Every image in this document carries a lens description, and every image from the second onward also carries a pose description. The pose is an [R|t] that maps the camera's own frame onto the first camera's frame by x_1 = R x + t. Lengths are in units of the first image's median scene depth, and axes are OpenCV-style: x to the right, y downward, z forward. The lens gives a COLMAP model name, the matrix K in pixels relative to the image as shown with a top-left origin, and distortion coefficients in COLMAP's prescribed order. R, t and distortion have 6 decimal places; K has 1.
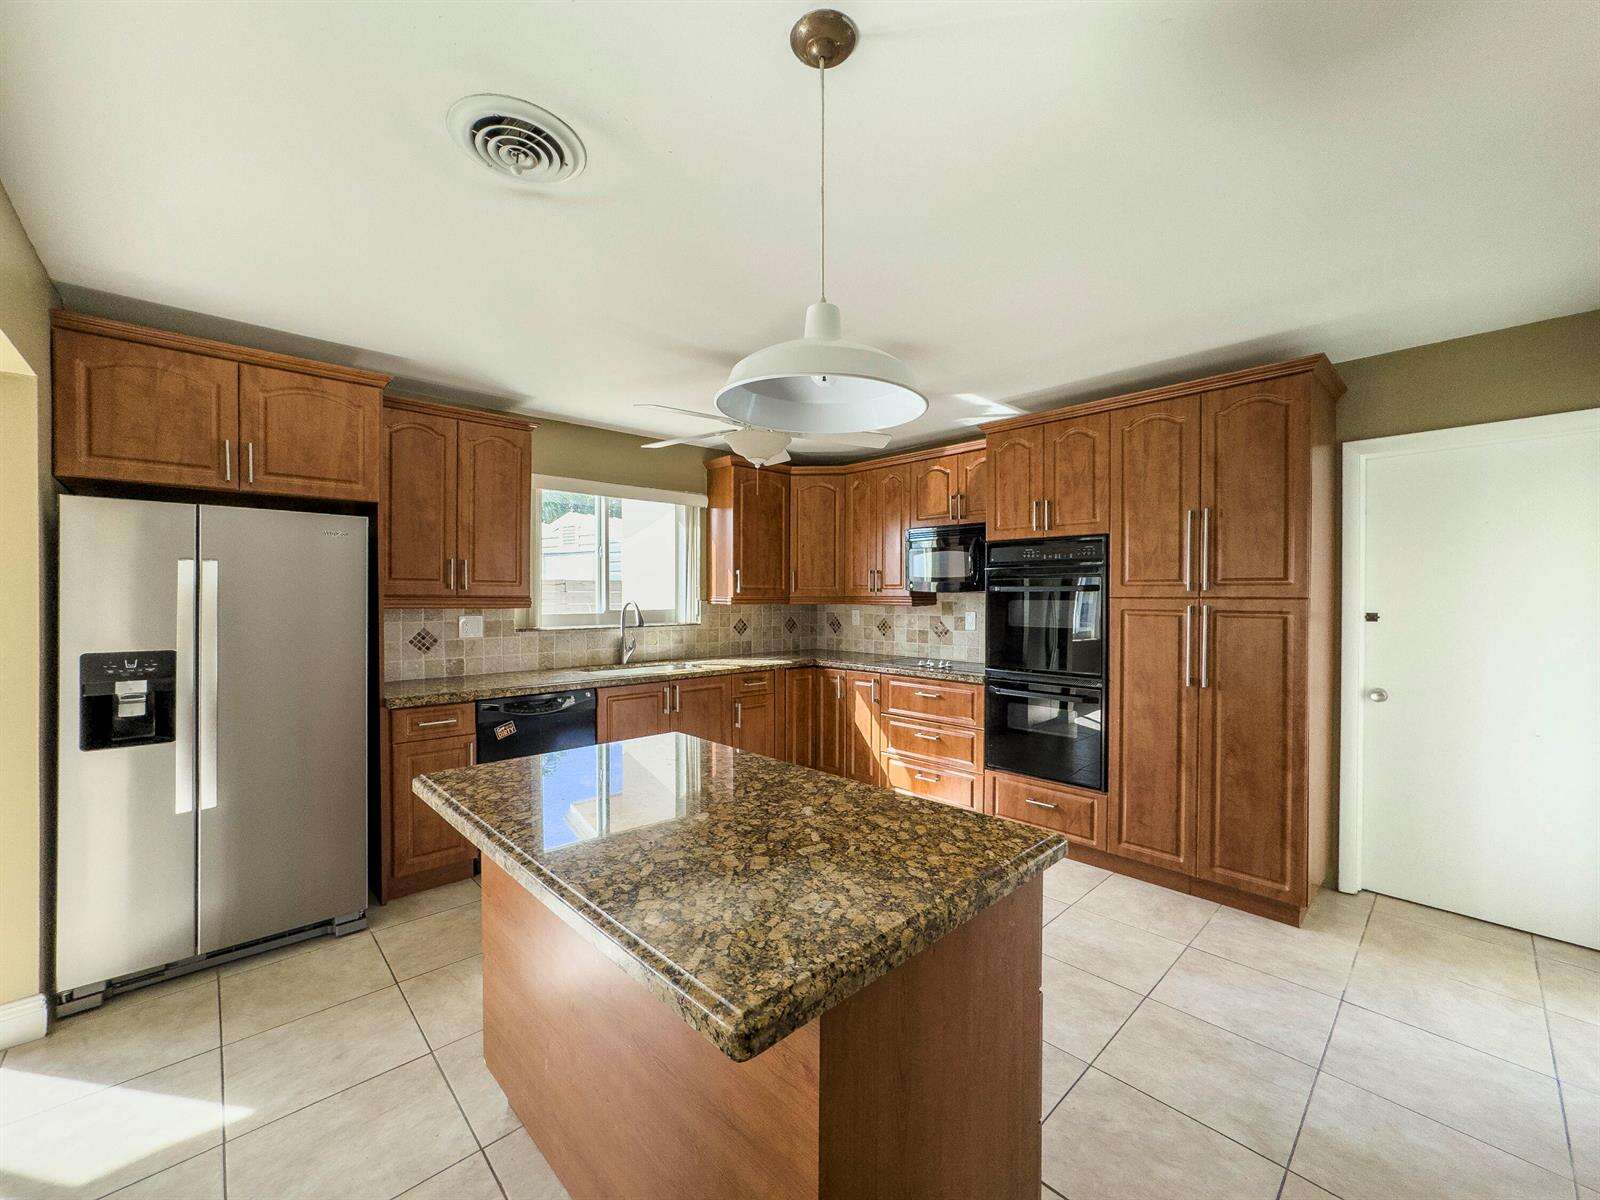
lens RADIAL K [[646.2, 0, 799.3], [0, 646.2, 600.5], [0, 0, 1]] dist [-0.027571, 0.011279]
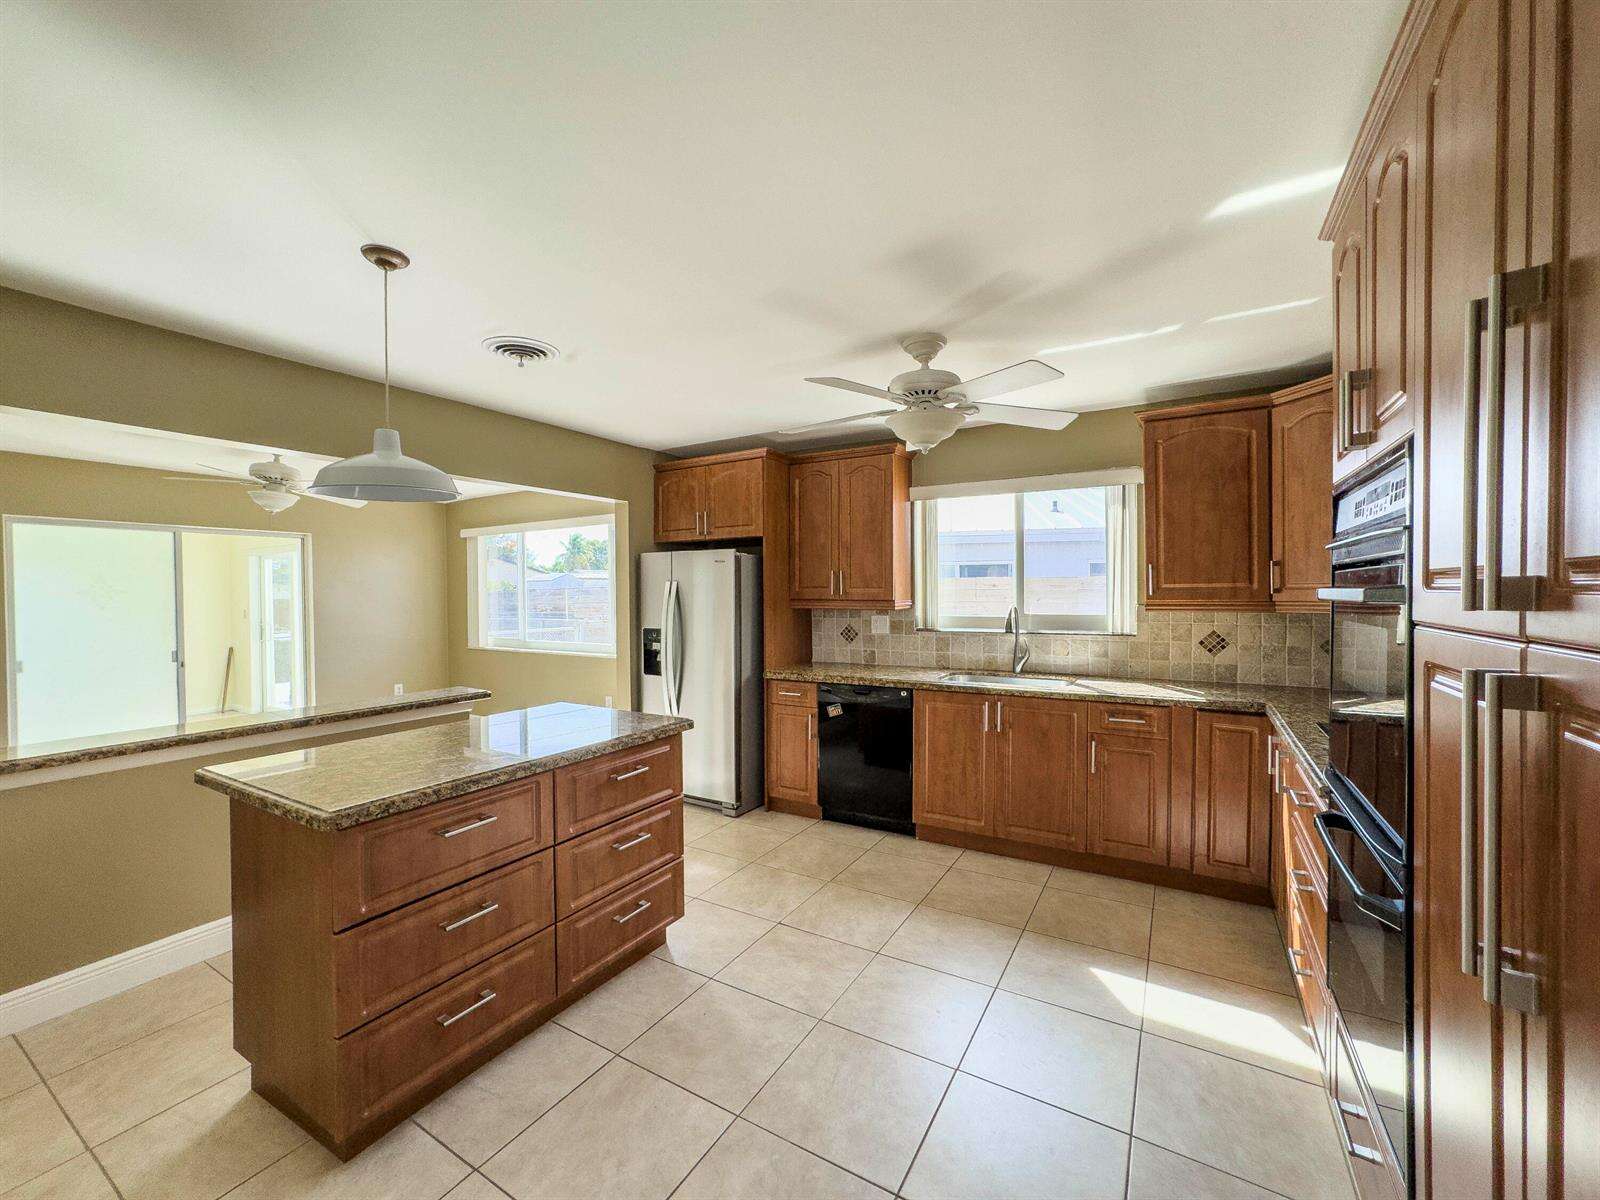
lens RADIAL K [[646.2, 0, 804.2], [0, 646.2, 601.8], [0, 0, 1]] dist [-0.027571, 0.011279]
pose [[0.274766, 0.012255, -0.961433, 0.613454], [0.000883, 0.999915, 0.012998, -0.017554], [0.961511, -0.004421, 0.274732, 0.526309]]
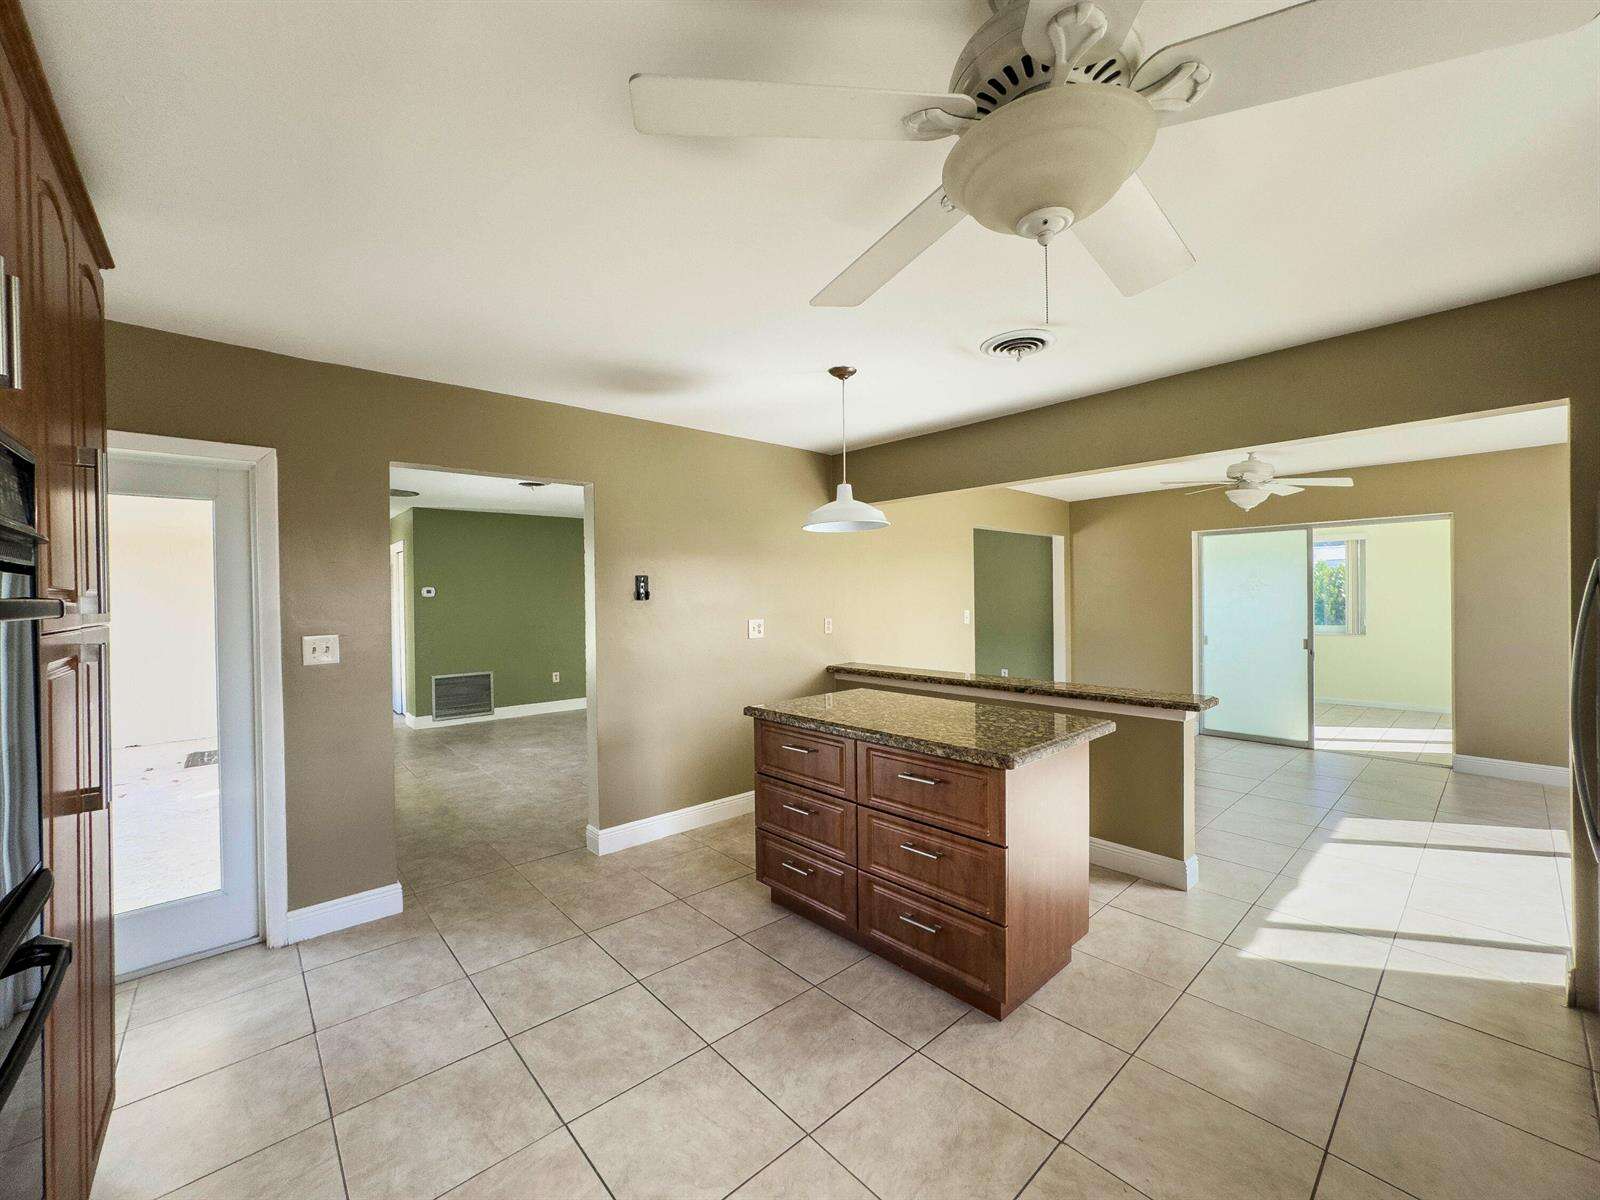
lens RADIAL K [[646.2, 0, 794.0], [0, 646.2, 605.5], [0, 0, 1]] dist [-0.027571, 0.011279]
pose [[-0.999502, 0.010382, 0.029791, 0.052212], [0.010992, 0.999732, 0.020392, -0.018849], [-0.029571, 0.020710, -0.999348, 1.151620]]
